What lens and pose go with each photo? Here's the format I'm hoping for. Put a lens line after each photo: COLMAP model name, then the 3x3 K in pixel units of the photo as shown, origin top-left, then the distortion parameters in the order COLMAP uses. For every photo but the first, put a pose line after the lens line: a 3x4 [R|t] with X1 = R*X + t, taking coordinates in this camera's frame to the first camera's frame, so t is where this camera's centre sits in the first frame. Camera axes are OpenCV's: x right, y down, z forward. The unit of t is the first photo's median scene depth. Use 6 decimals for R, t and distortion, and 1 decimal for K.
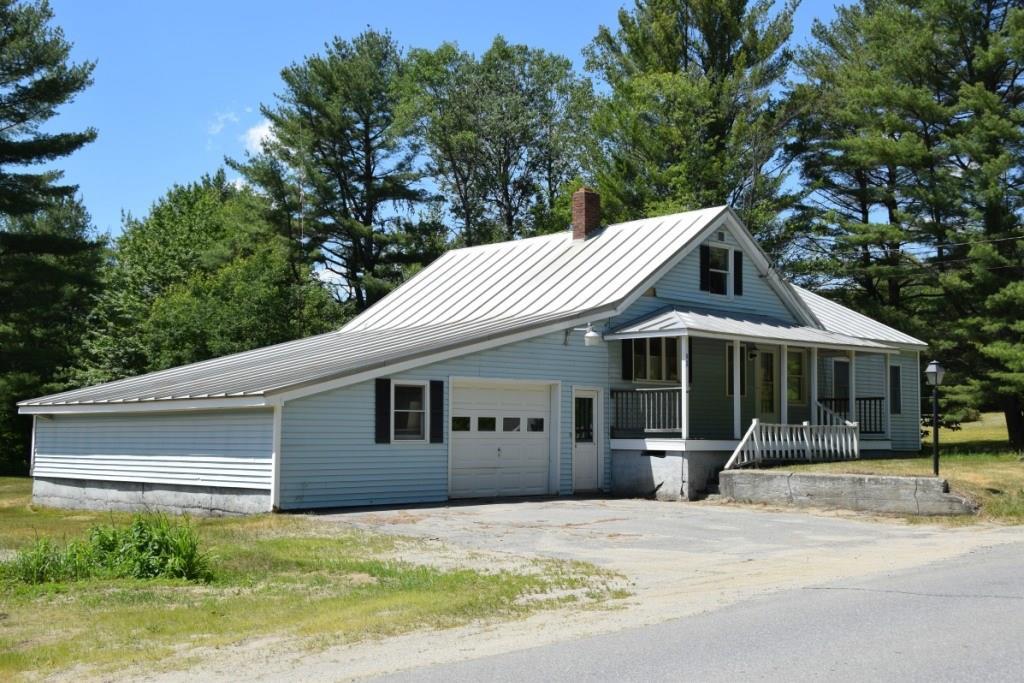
lens RADIAL K [[1162.0, 0, 512.0], [0, 1162.0, 341.5], [0, 0, 1]] dist [0.014171, 0.009507]
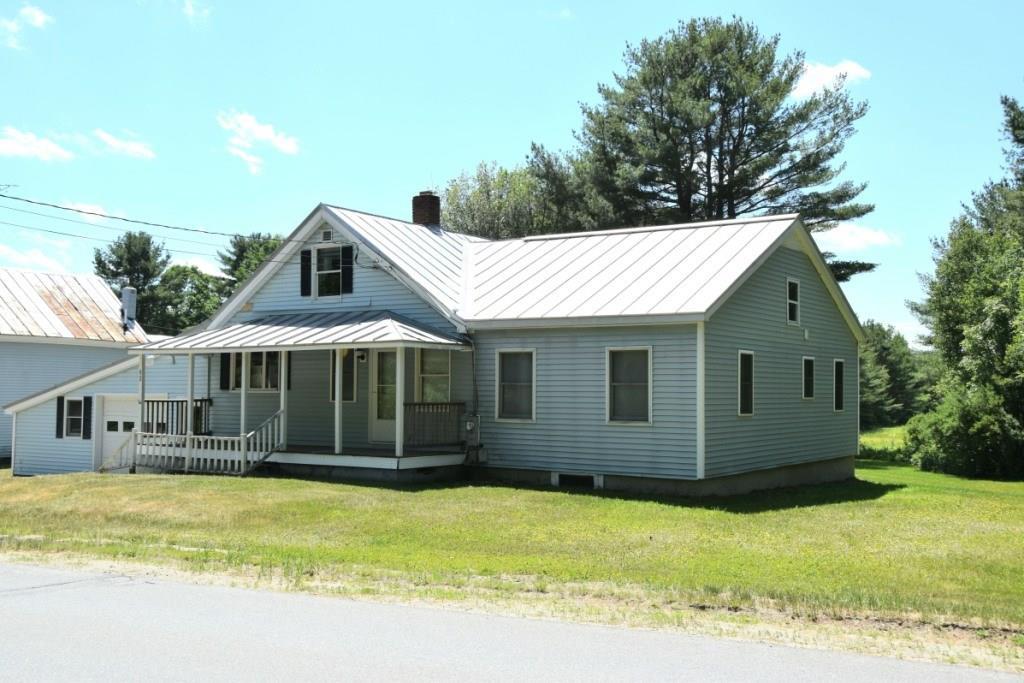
lens RADIAL K [[1058.6, 0, 512.0], [0, 1058.6, 341.5], [0, 0, 1]] dist [0.000260, 0.018251]
pose [[0.240554, -0.051602, -0.969263, 1.259295], [0.070070, 0.996904, -0.035683, 0.045983], [0.968103, -0.059333, 0.243425, 1.104919]]
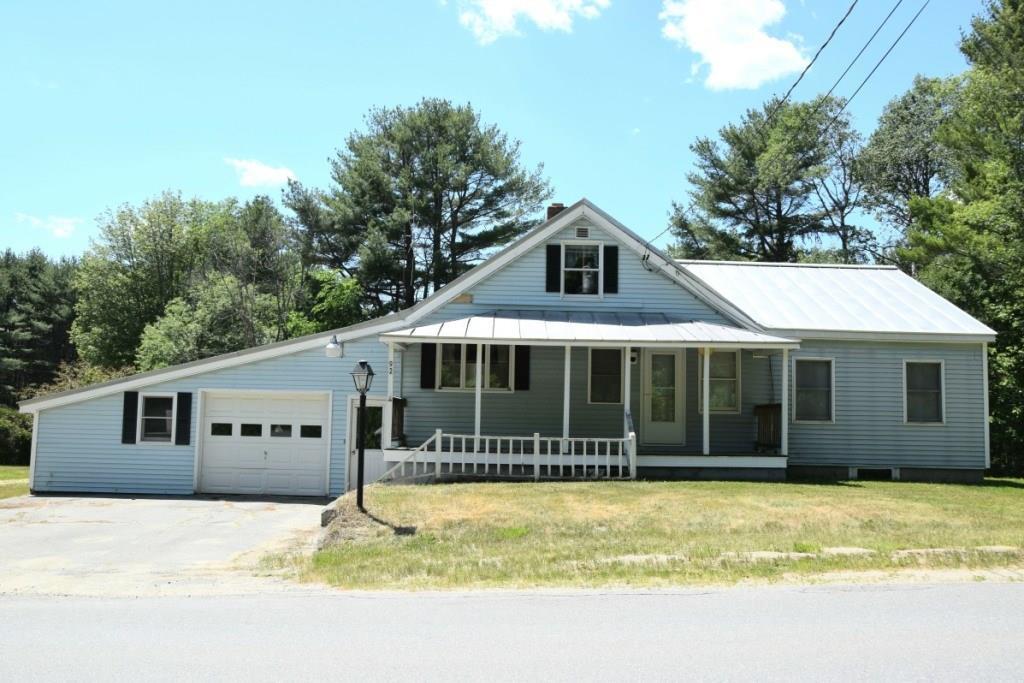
lens RADIAL K [[836.6, 0, 511.0], [0, 836.6, 353.7], [0, 0, 1]] dist [-0.075186, 0.007396]
pose [[0.737502, -0.046413, -0.673748, 0.695439], [0.037548, 0.998911, -0.027712, 0.027710], [0.674301, -0.004860, 0.738441, 0.554077]]
